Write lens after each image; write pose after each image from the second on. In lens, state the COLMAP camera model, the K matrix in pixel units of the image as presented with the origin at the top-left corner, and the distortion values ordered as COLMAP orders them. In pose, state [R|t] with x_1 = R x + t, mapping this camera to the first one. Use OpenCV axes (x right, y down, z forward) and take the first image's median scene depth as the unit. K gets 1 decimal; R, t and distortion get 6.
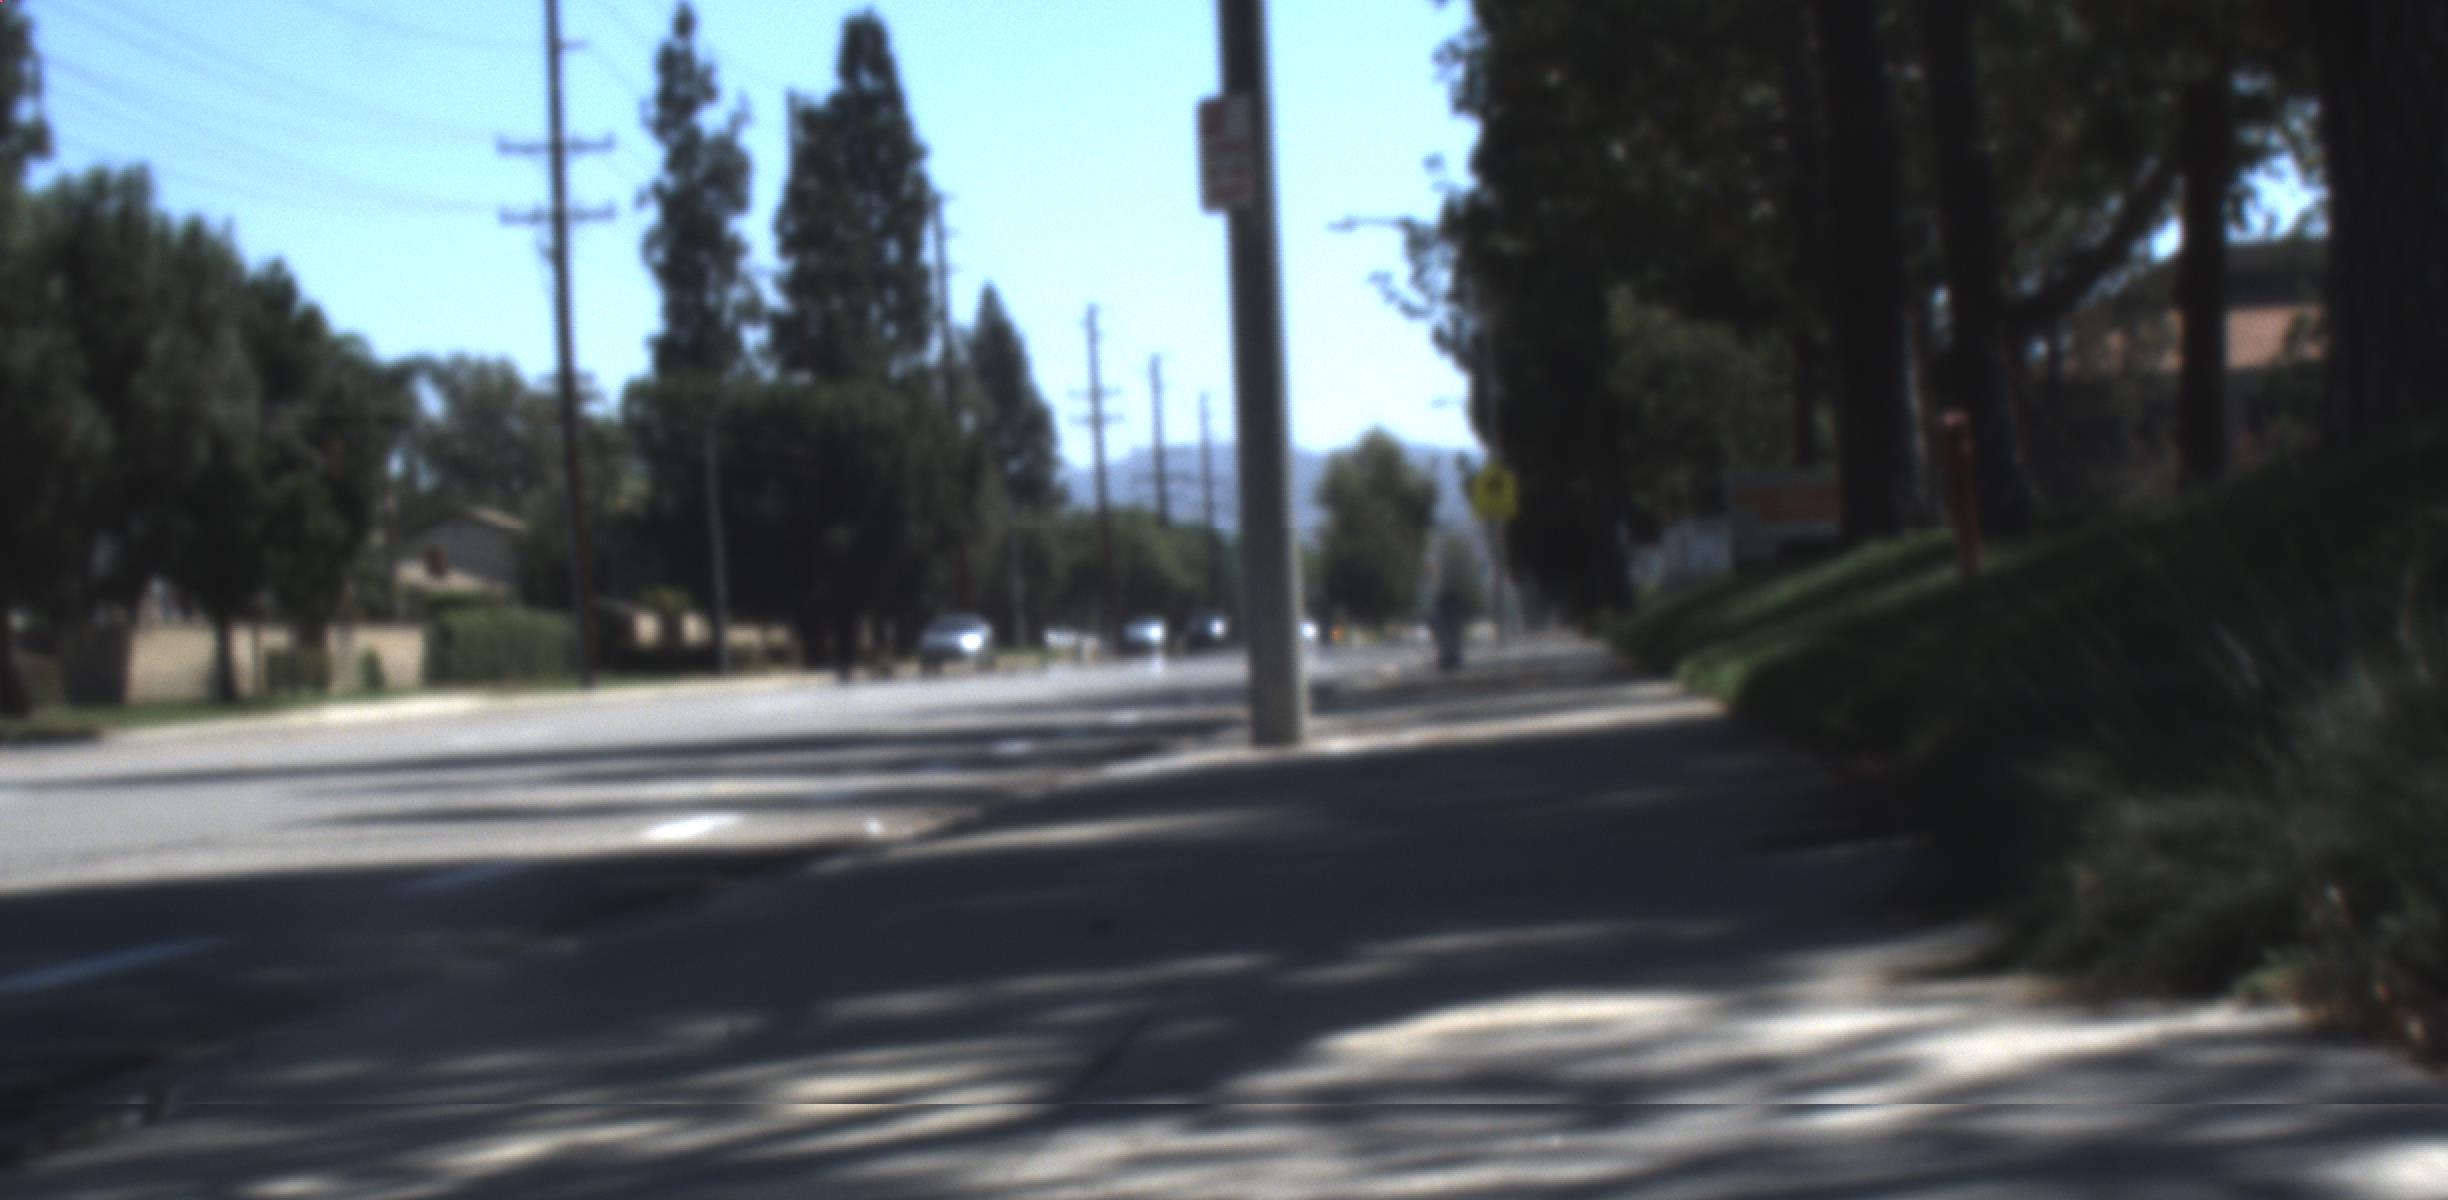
lens RADIAL K [[5620.5, 0, 1224.0], [0, 5620.5, 600.0], [0, 0, 1]] dist [0.006507, 0.036315]
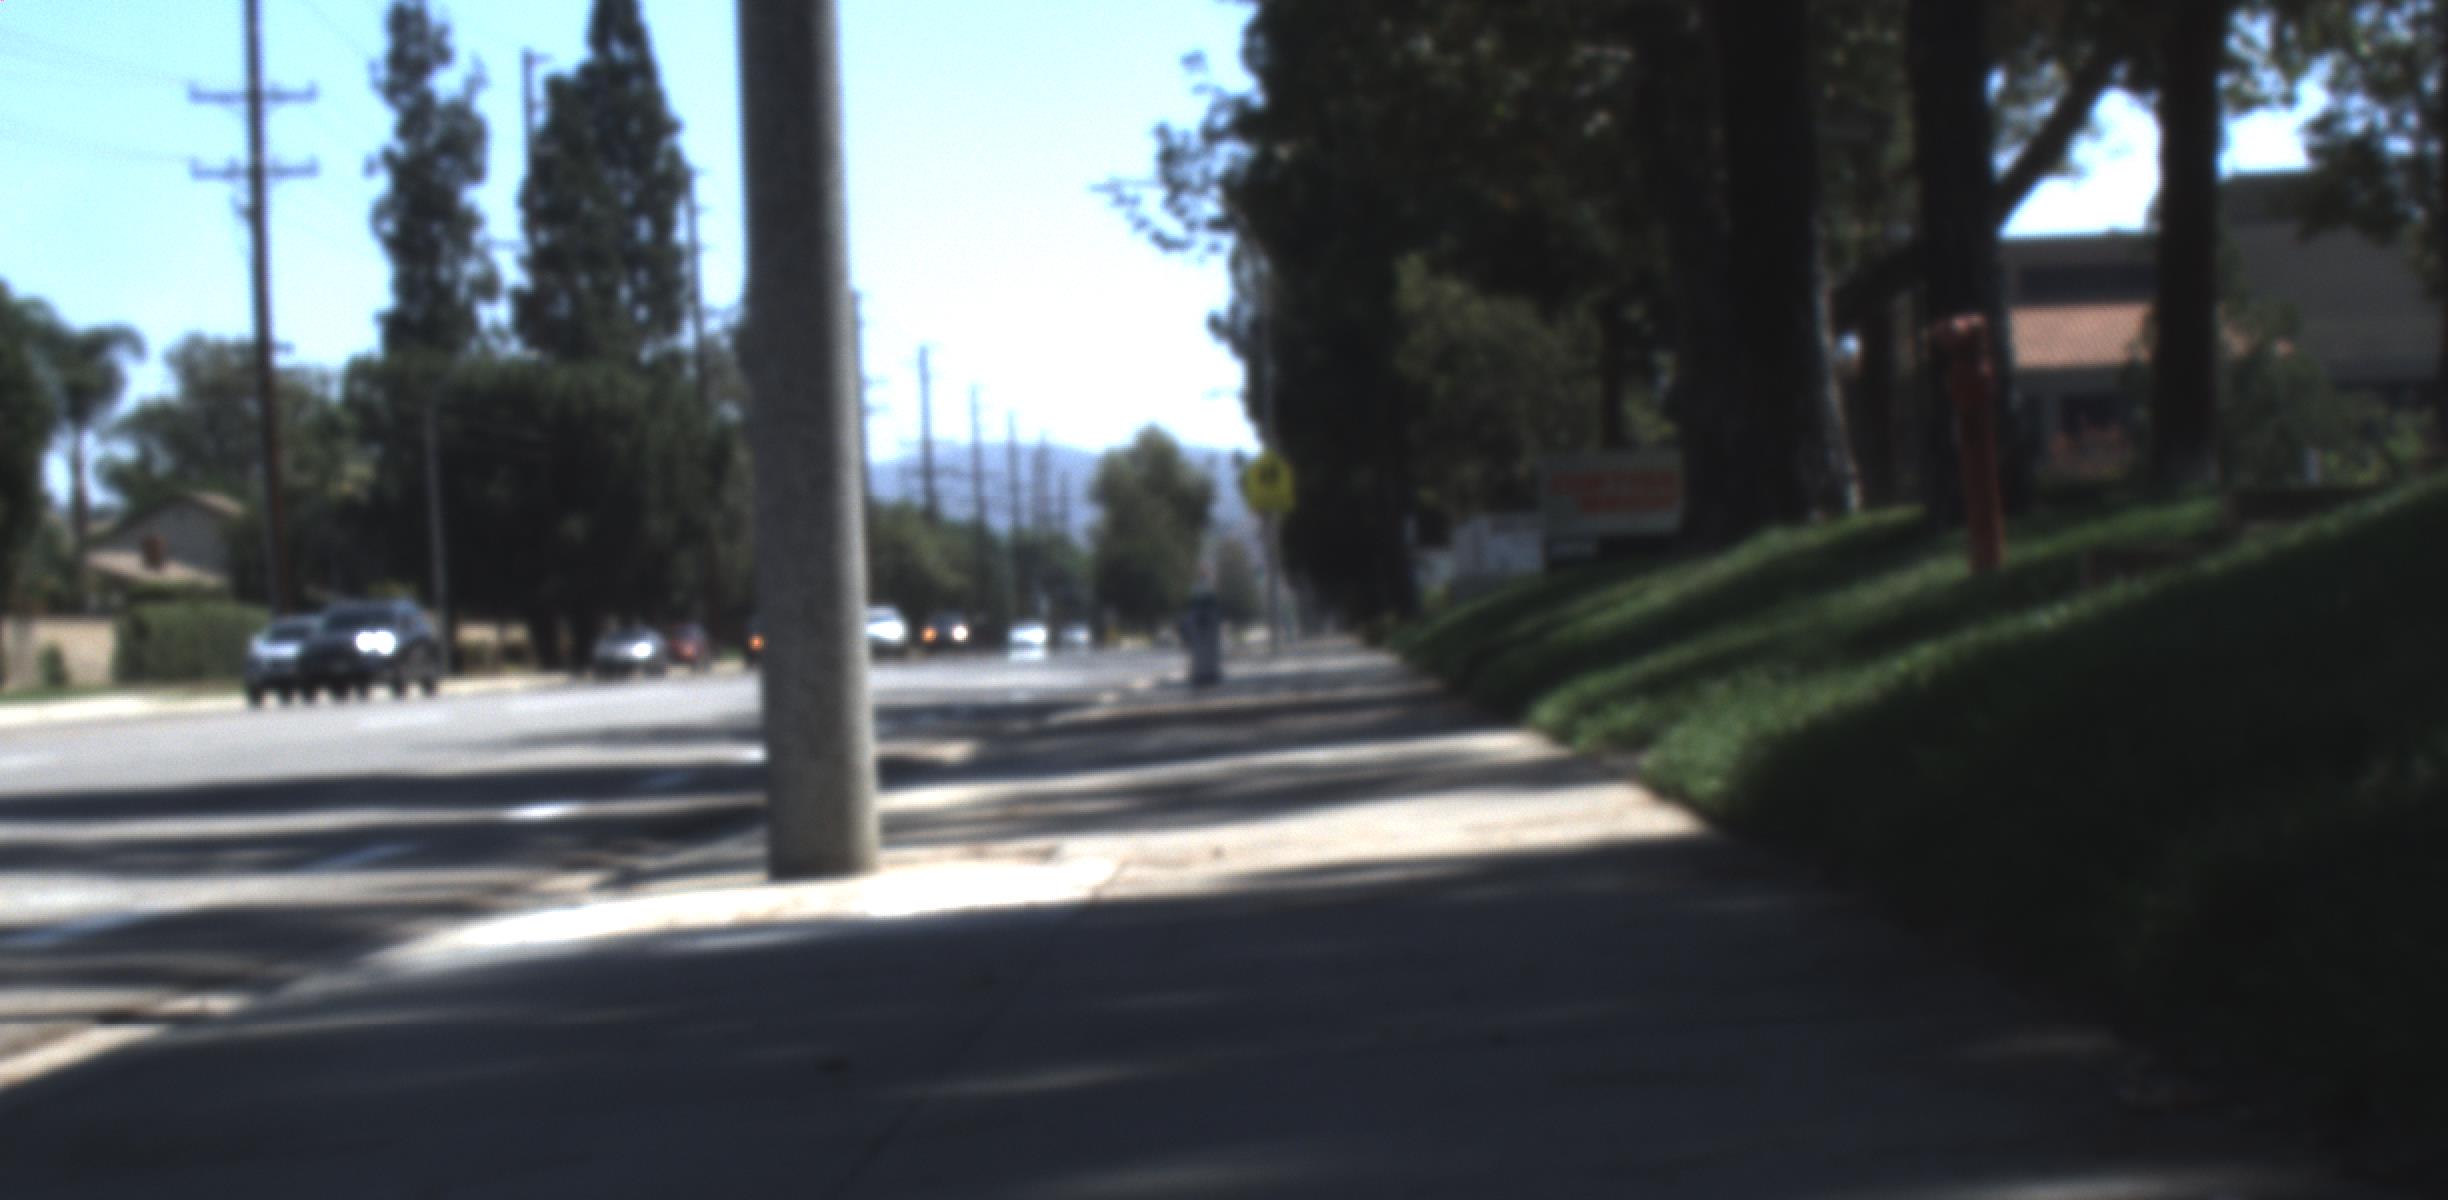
lens RADIAL K [[4247.3, 0, 1224.0], [0, 4247.3, 600.0], [0, 0, 1]] dist [-0.020839, -0.010484]
pose [[0.999317, 0.011561, 0.035097, 0.016032], [-0.011543, 0.999933, -0.000696, 0.000263], [-0.035103, 0.000291, 0.999384, 0.297317]]
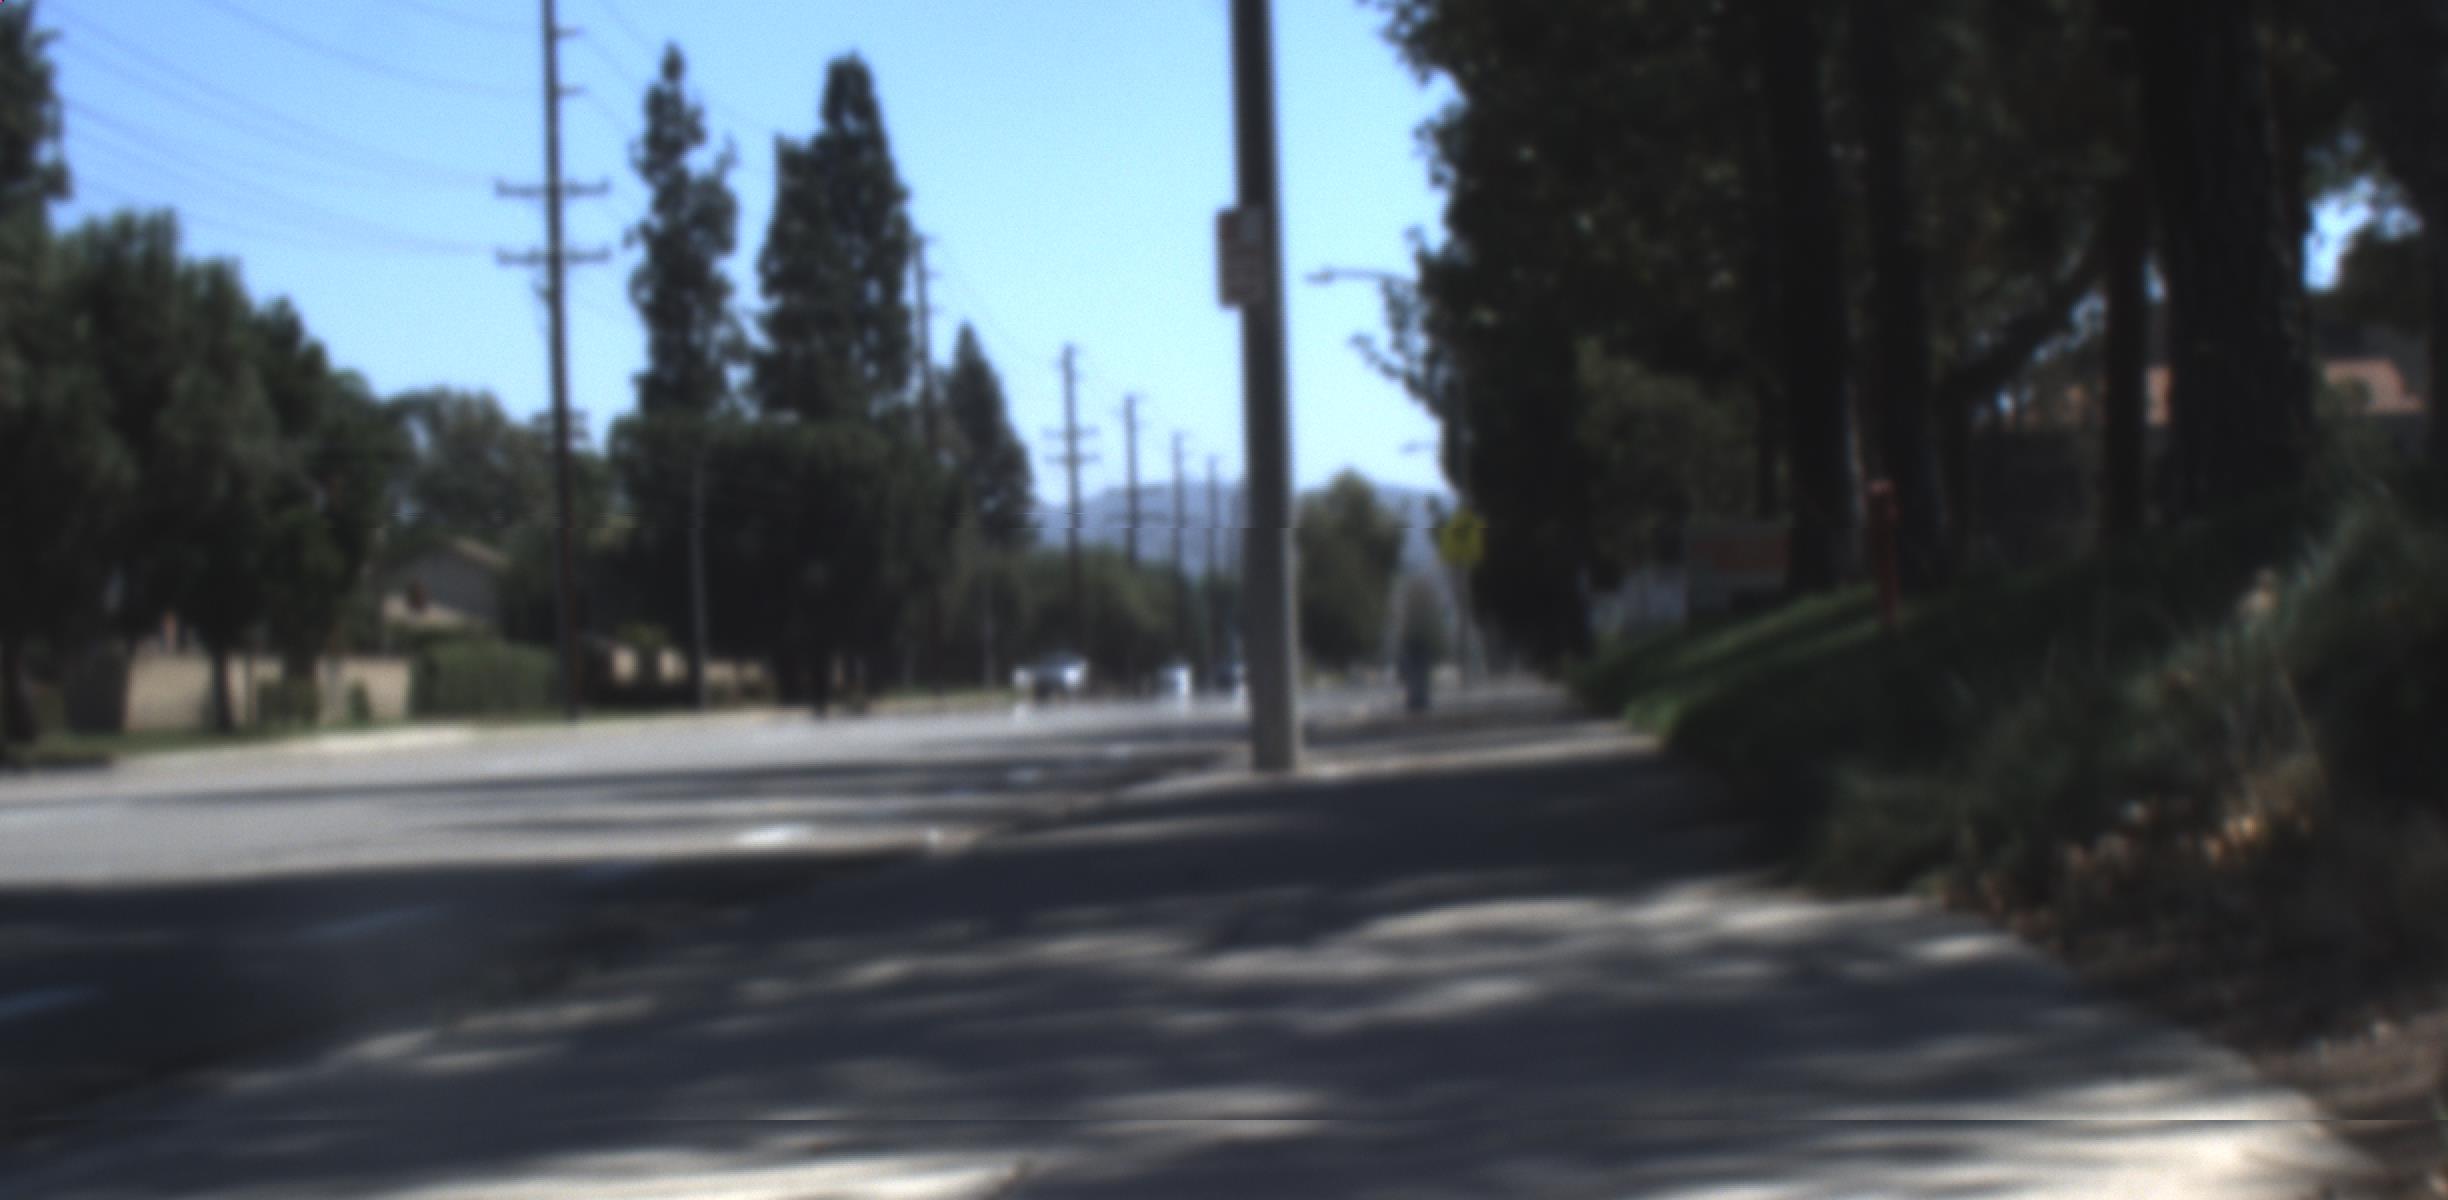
lens RADIAL K [[6277.5, 0, 1224.0], [0, 6277.5, 600.0], [0, 0, 1]] dist [0.040065, -0.012383]
pose [[0.999886, 0.010741, 0.010650, -0.007853], [-0.010680, 0.999926, -0.005755, -0.000684], [-0.010711, 0.005640, 0.999927, -0.142380]]
